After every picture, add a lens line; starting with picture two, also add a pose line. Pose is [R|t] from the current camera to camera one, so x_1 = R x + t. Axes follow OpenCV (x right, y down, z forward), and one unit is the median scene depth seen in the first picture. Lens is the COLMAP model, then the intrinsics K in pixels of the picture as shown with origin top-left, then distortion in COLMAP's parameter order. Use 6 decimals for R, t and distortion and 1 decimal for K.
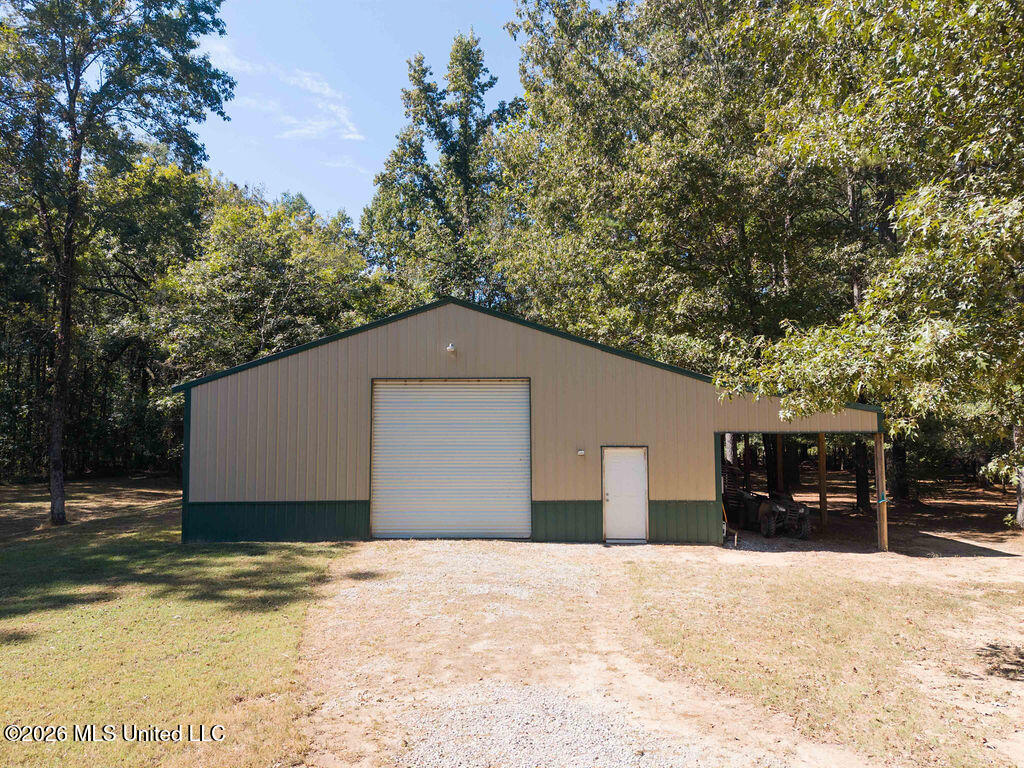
lens RADIAL K [[685.8, 0, 512.0], [0, 685.8, 384.0], [0, 0, 1]] dist [0.027051, -0.002103]
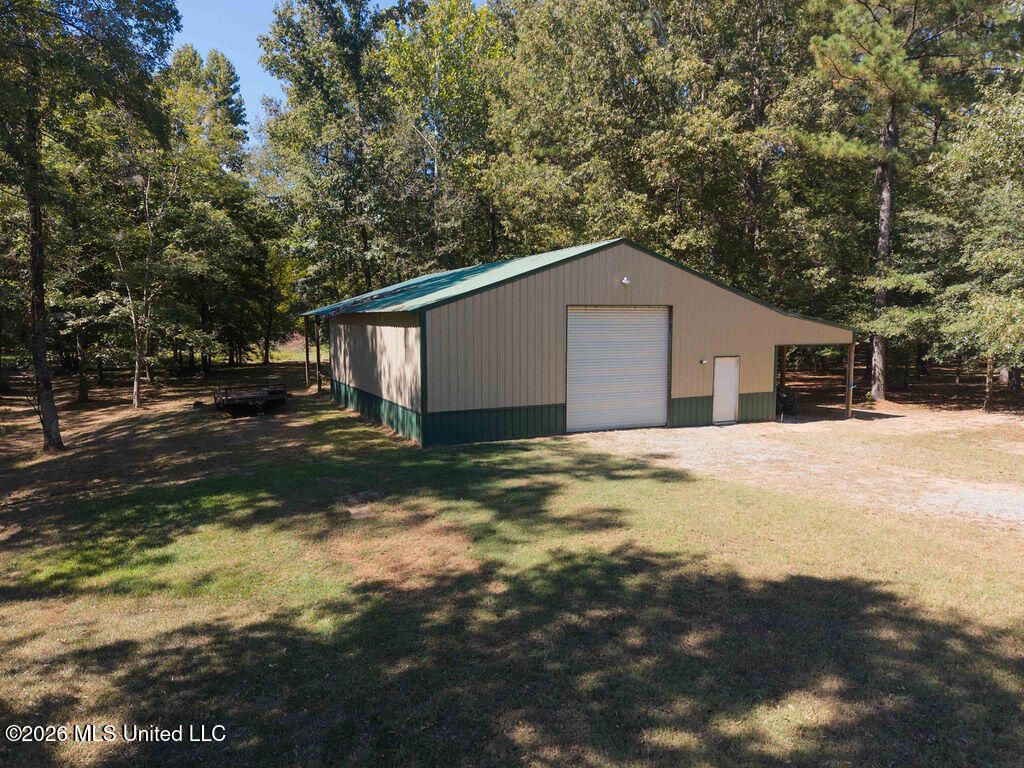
lens RADIAL K [[716.4, 0, 512.0], [0, 716.4, 384.0], [0, 0, 1]] dist [0.000705, -0.000713]
pose [[0.901221, -0.037991, 0.431691, -0.853304], [-0.025352, 0.989822, 0.140036, -0.045279], [-0.432618, -0.137148, 0.891085, -0.110590]]
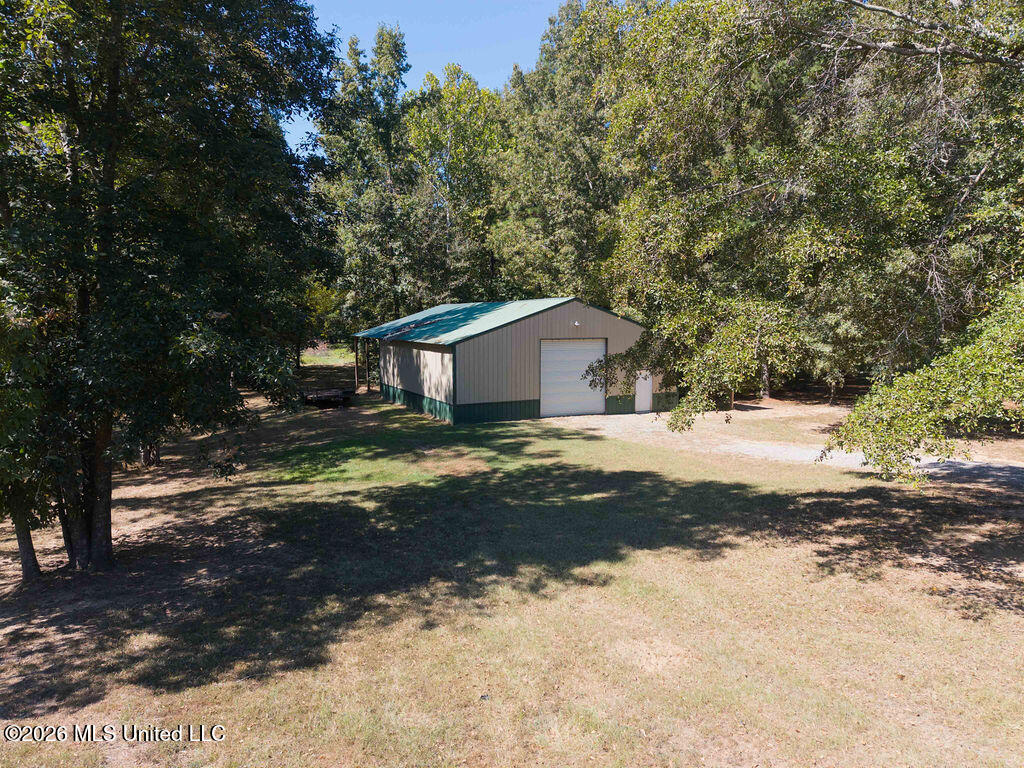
lens RADIAL K [[705.6, 0, 512.0], [0, 705.6, 384.0], [0, 0, 1]] dist [0.058740, 0.000628]
pose [[0.899320, -0.037750, 0.435658, -1.185845], [-0.026192, 0.989828, 0.139838, -0.164600], [-0.436505, -0.137170, 0.889184, -0.811144]]
